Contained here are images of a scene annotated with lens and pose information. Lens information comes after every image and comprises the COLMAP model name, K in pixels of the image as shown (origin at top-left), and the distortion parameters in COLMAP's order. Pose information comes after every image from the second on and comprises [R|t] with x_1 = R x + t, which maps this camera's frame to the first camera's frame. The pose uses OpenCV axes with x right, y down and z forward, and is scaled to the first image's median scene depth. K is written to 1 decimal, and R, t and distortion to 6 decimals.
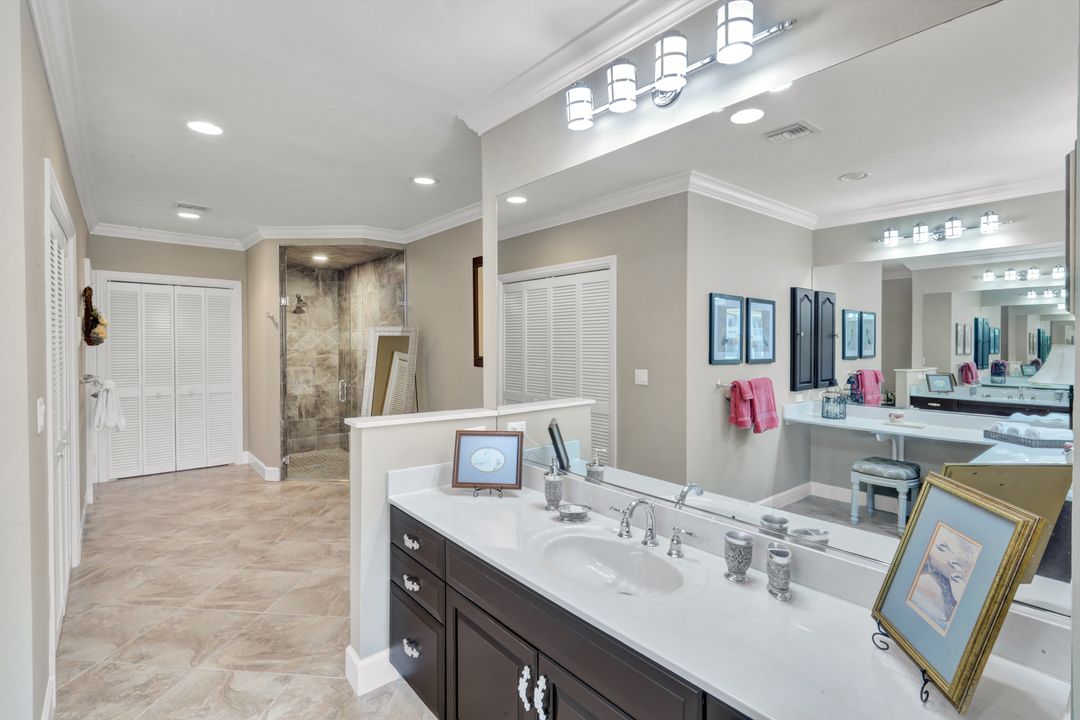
lens RADIAL K [[505.3, 0, 537.0], [0, 505.3, 347.1], [0, 0, 1]] dist [-0.012471, 0.000312]
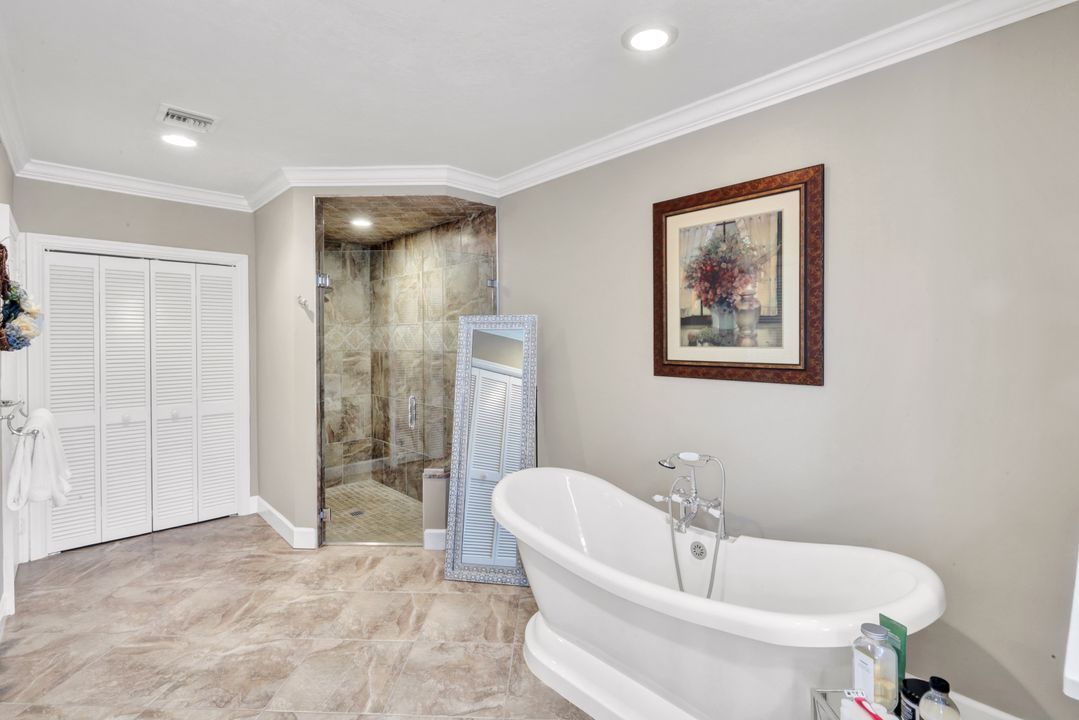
lens RADIAL K [[501.4, 0, 537.7], [0, 501.4, 336.3], [0, 0, 1]] dist [-0.006033, -0.000490]
pose [[0.998465, -0.010220, 0.054437, -0.221932], [0.010960, 0.999851, -0.013327, -0.003444], [-0.054292, 0.013903, 0.998428, 0.279157]]
